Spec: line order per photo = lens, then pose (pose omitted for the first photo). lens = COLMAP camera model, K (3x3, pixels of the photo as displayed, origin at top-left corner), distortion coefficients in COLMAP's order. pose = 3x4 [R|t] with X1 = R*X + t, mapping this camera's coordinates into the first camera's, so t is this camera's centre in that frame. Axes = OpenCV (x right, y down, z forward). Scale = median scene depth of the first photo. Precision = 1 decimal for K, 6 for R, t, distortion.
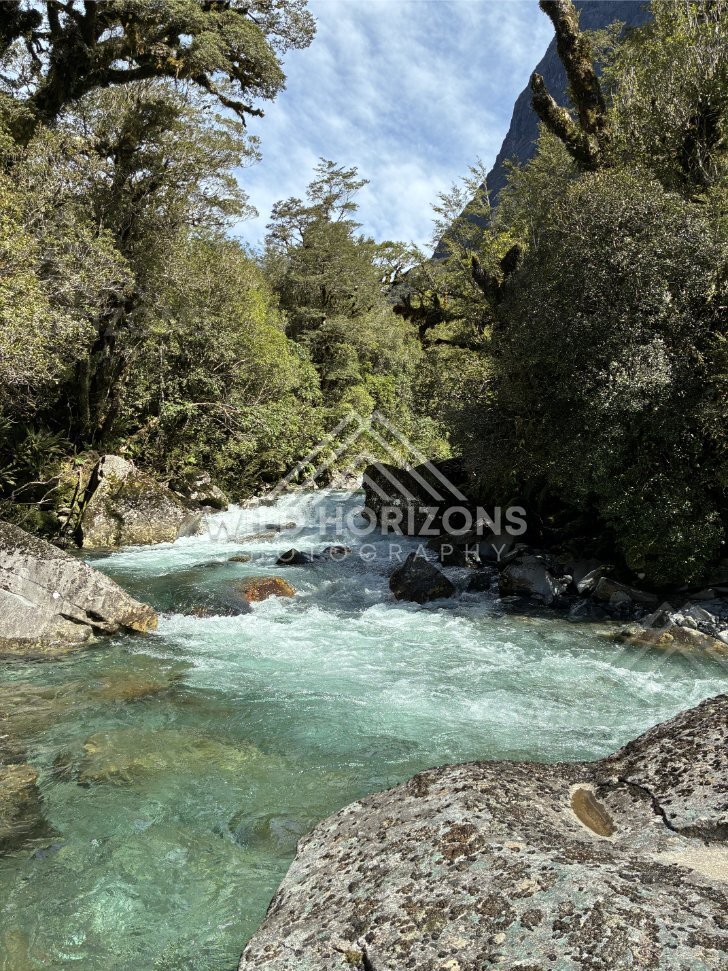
lens RADIAL K [[650.7, 0, 379.8], [0, 650.7, 489.0], [0, 0, 1]] dist [0.003955, 0.001476]
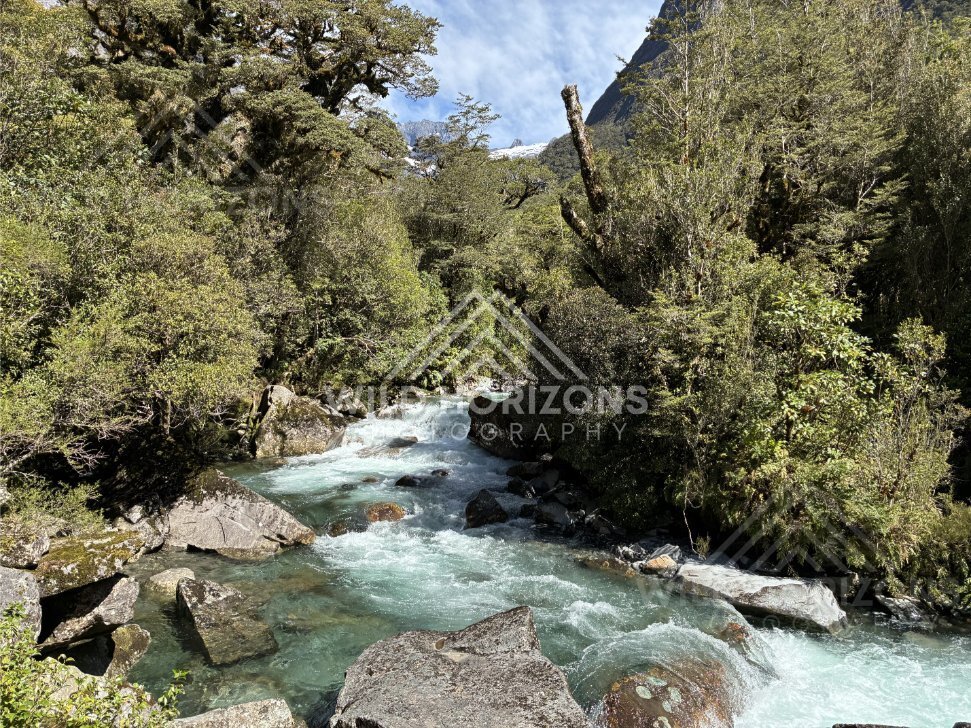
lens RADIAL K [[754.3, 0, 519.6], [0, 754.3, 331.6], [0, 0, 1]] dist [0.054421, -0.072011]
pose [[0.998323, 0.037677, -0.043956, 0.131825], [-0.036366, 0.998881, 0.030252, -0.211355], [0.045046, -0.028602, 0.998575, -0.480349]]
